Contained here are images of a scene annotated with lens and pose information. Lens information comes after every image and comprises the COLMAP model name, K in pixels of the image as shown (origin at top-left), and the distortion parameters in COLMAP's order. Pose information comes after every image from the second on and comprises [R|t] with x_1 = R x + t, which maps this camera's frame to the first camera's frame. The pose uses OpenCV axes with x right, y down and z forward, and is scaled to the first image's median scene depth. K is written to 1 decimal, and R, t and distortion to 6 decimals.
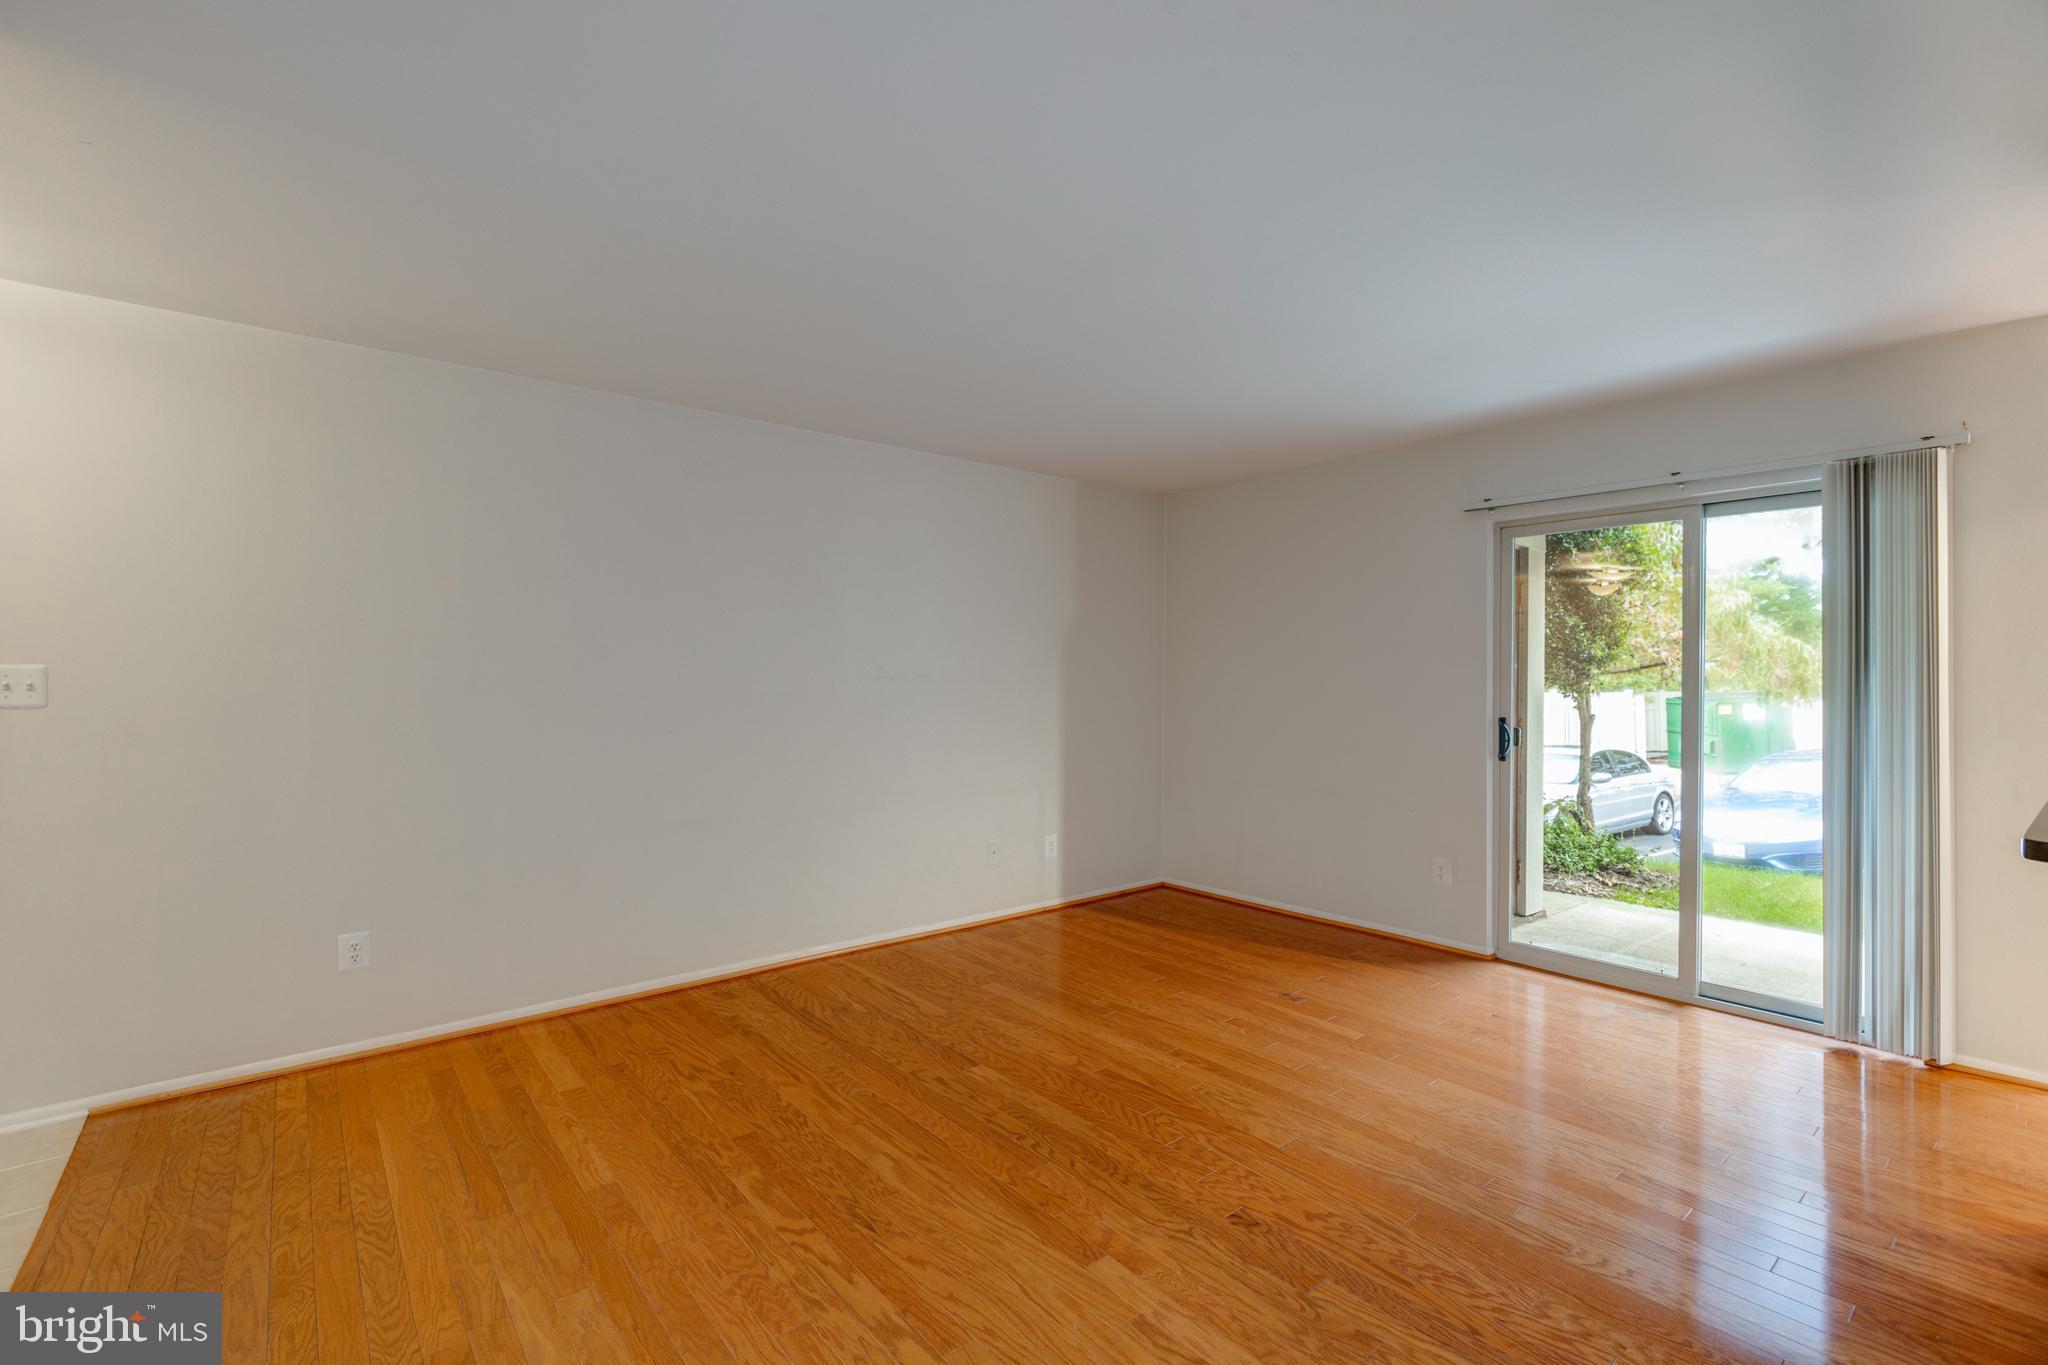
lens RADIAL K [[905.0, 0, 1028.4], [0, 905.0, 679.2], [0, 0, 1]] dist [0.001863, -0.000166]
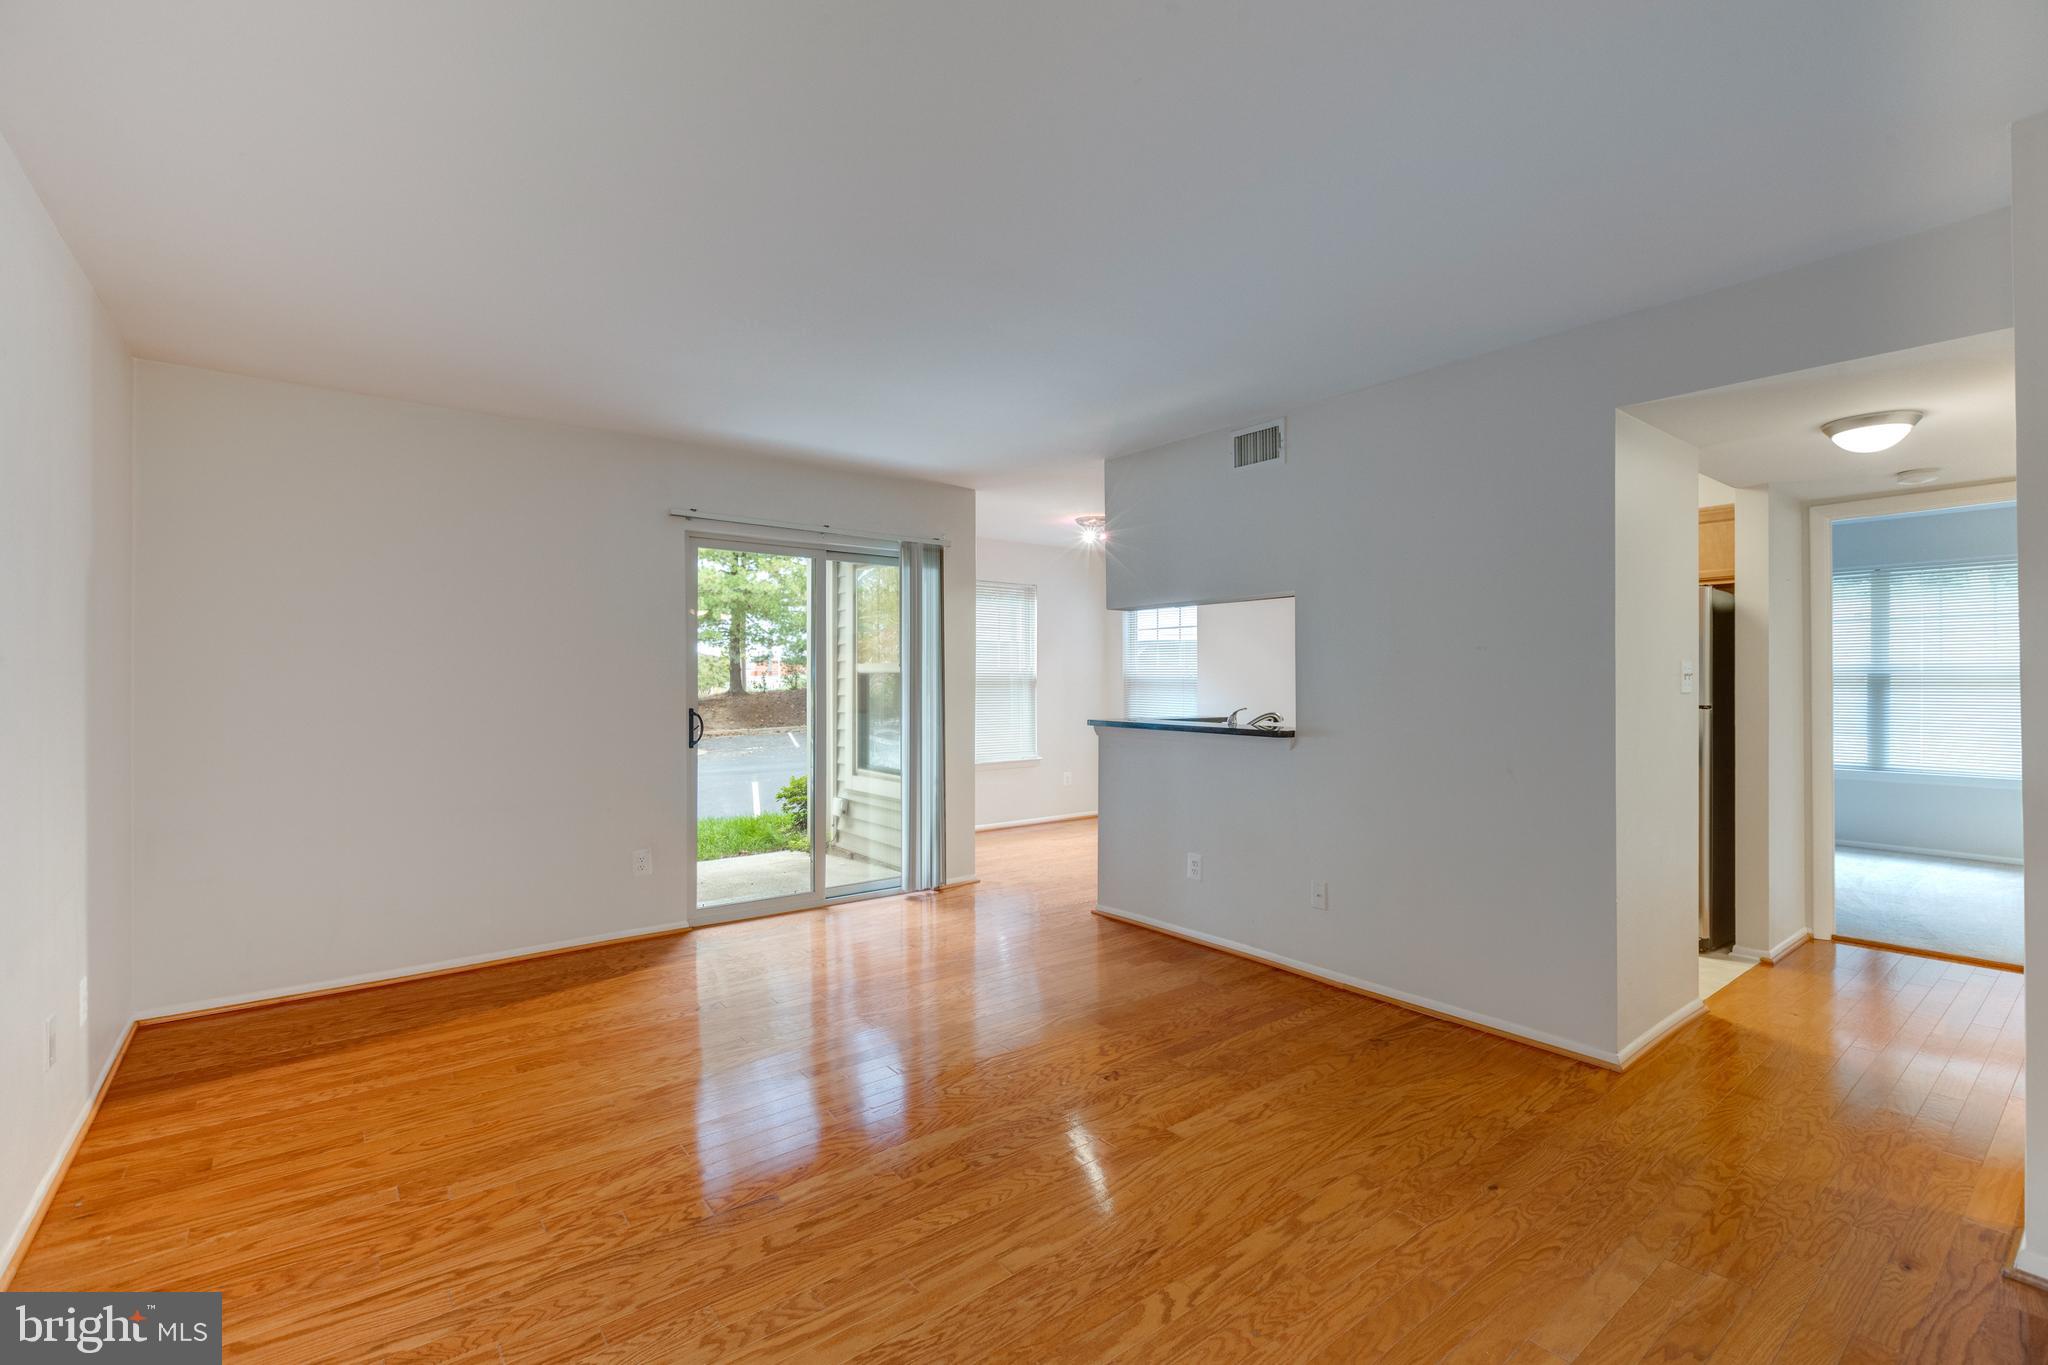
lens RADIAL K [[905.0, 0, 1028.4], [0, 905.0, 679.2], [0, 0, 1]] dist [0.001863, -0.000166]
pose [[0.022988, -0.001855, 0.999734, -0.815392], [-0.001028, 0.999998, 0.001879, 0.006325], [-0.999735, -0.001071, 0.022986, 0.808084]]
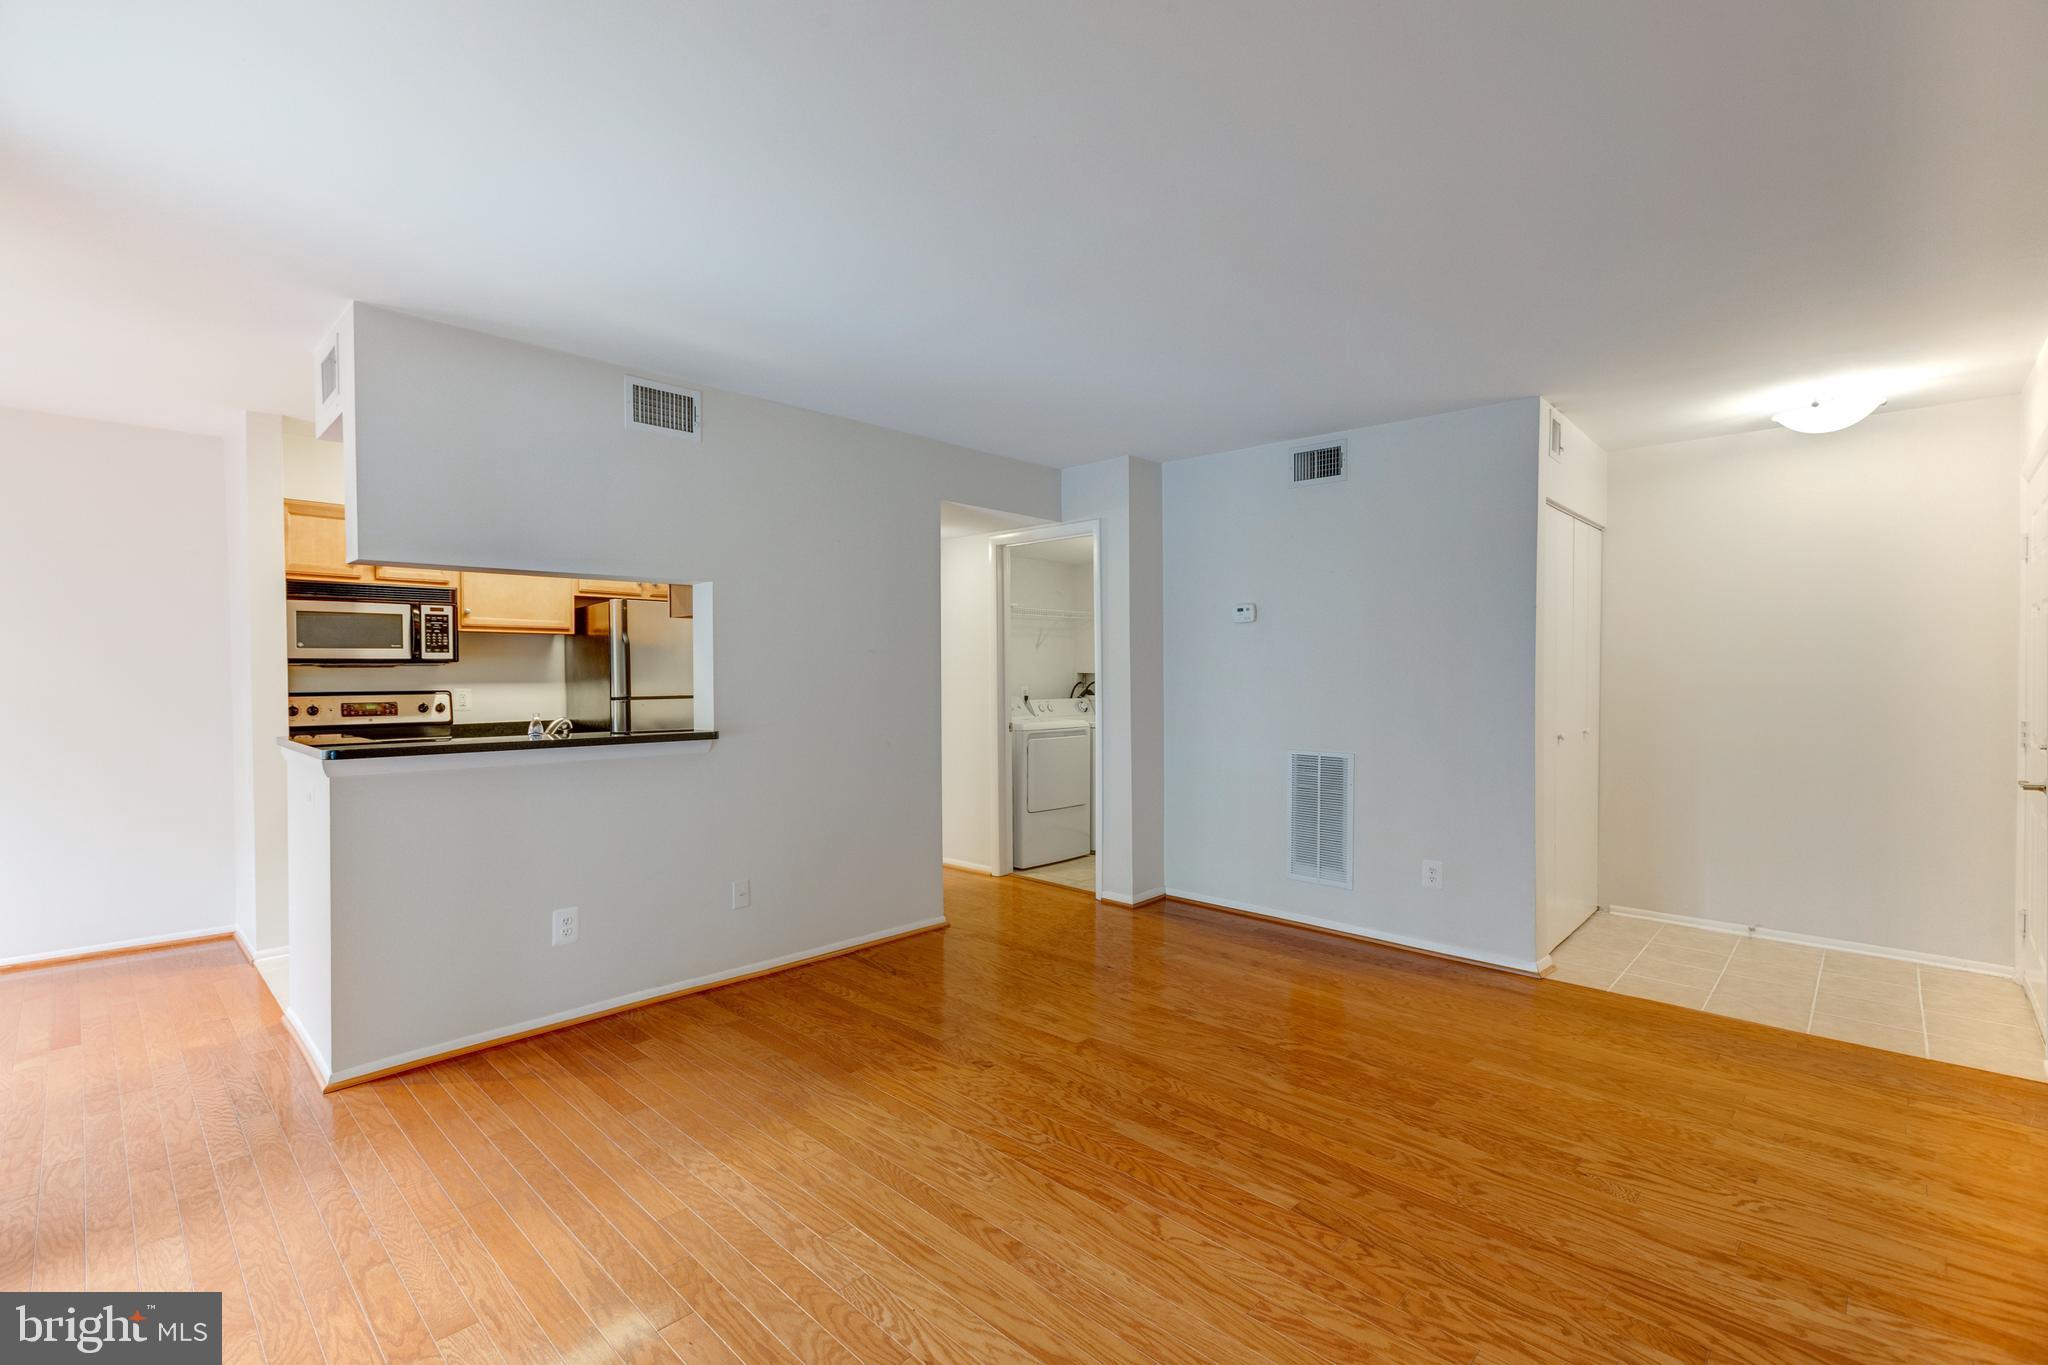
lens RADIAL K [[905.0, 0, 1028.4], [0, 905.0, 679.2], [0, 0, 1]] dist [0.001863, -0.000166]
pose [[-0.992967, 0.001105, -0.118383, 0.244400], [0.000278, 0.999975, 0.006998, 0.004078], [0.118388, 0.006916, -0.992943, 1.747310]]
